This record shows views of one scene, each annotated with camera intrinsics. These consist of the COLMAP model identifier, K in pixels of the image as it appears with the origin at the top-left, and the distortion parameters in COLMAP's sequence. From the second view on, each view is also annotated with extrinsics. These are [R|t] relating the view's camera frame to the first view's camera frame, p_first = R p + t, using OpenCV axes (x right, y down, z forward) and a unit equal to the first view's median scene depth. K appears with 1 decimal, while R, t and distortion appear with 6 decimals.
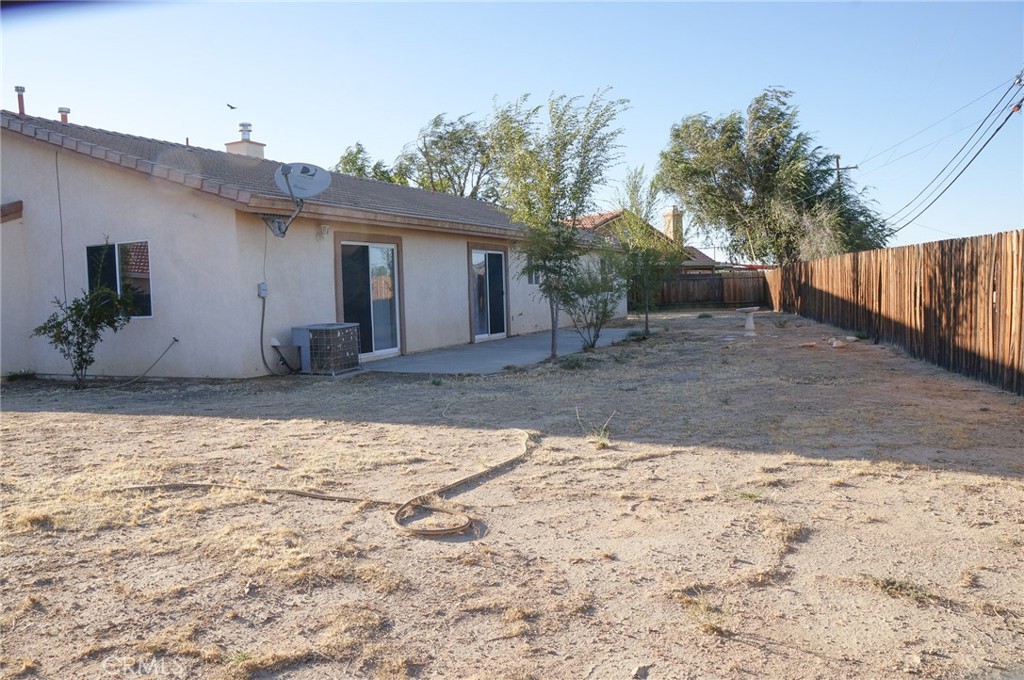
lens RADIAL K [[800.1, 0, 512.0], [0, 800.1, 340.0], [0, 0, 1]] dist [-0.151075, 0.094145]
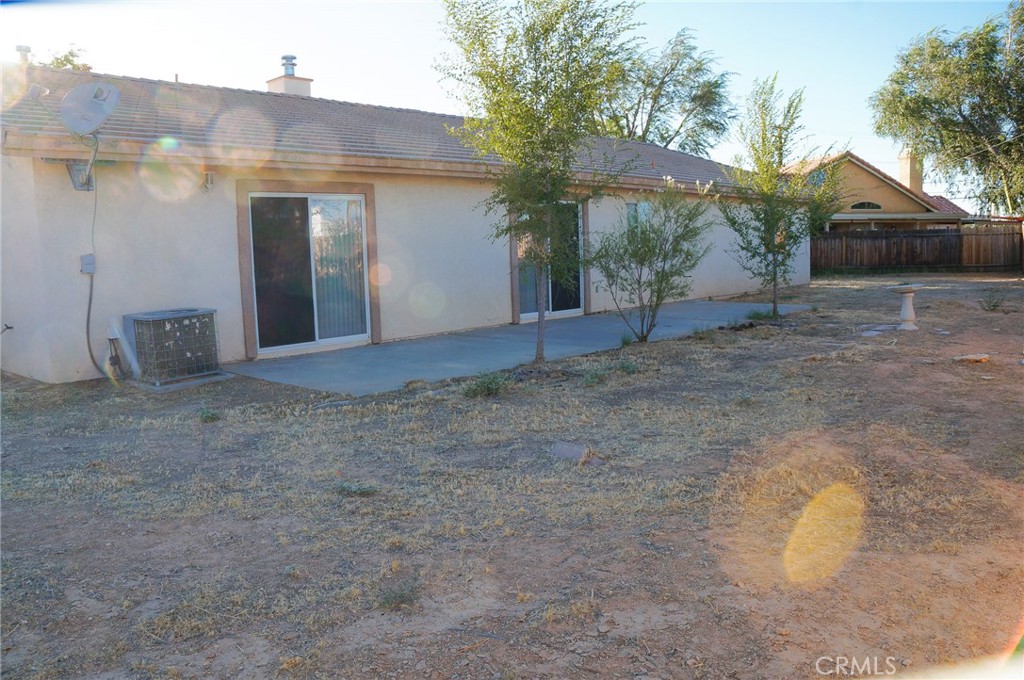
lens RADIAL K [[800.1, 0, 512.0], [0, 800.1, 340.0], [0, 0, 1]] dist [-0.151075, 0.094145]
pose [[0.949657, 0.035850, -0.311234, 0.087310], [-0.017488, 0.997948, 0.061590, -0.013289], [0.312804, -0.053047, 0.948335, 0.135889]]
